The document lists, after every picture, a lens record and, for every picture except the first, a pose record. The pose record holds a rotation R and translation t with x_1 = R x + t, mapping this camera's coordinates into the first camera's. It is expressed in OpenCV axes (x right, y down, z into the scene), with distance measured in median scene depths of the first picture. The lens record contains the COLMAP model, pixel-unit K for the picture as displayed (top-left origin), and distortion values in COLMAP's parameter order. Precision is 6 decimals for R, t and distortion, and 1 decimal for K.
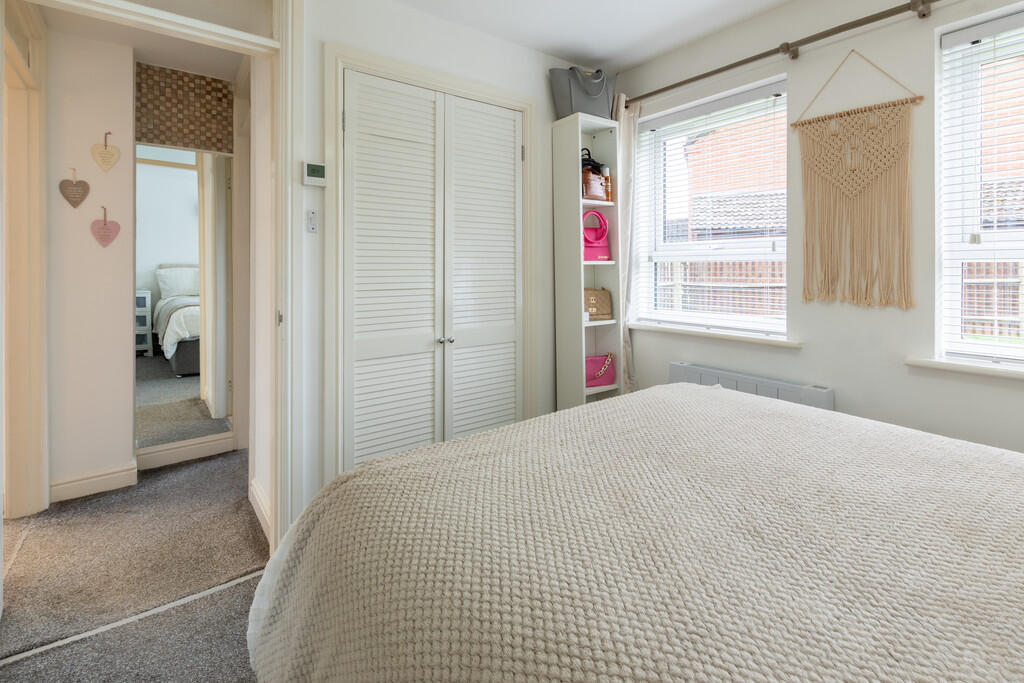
lens RADIAL K [[465.0, 0, 512.0], [0, 465.0, 341.5], [0, 0, 1]] dist [0.001380, 0.000124]
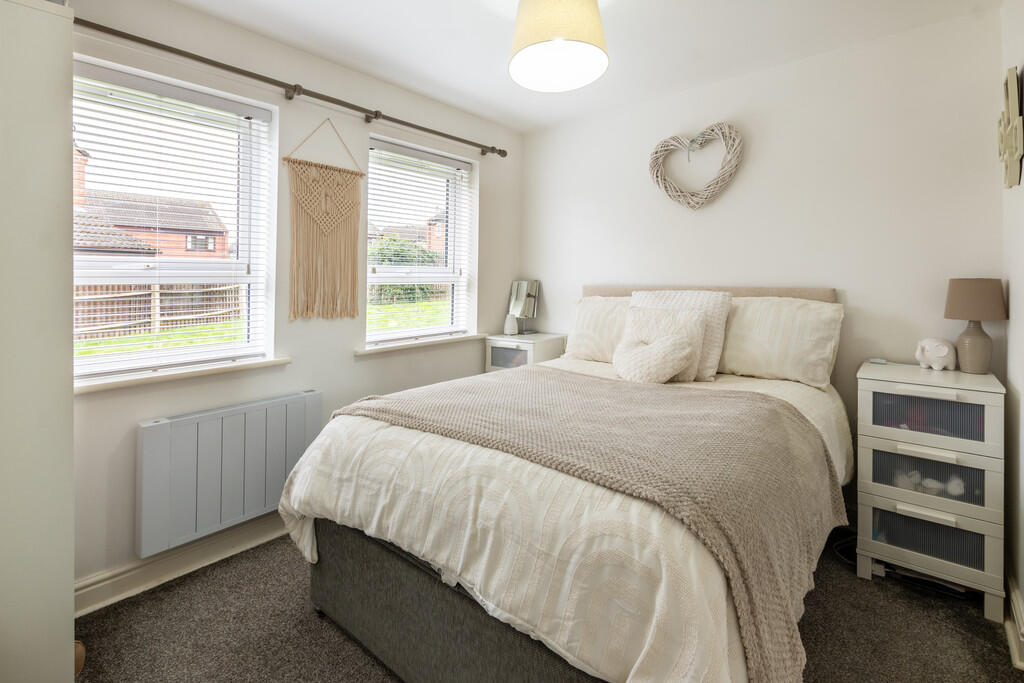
lens RADIAL K [[465.0, 0, 512.0], [0, 465.0, 341.5], [0, 0, 1]] dist [0.001380, 0.000124]
pose [[-0.221789, -0.127044, 0.966783, -0.632976], [0.159383, 0.973418, 0.164480, -0.150998], [-0.961980, 0.190569, -0.195645, 0.810867]]
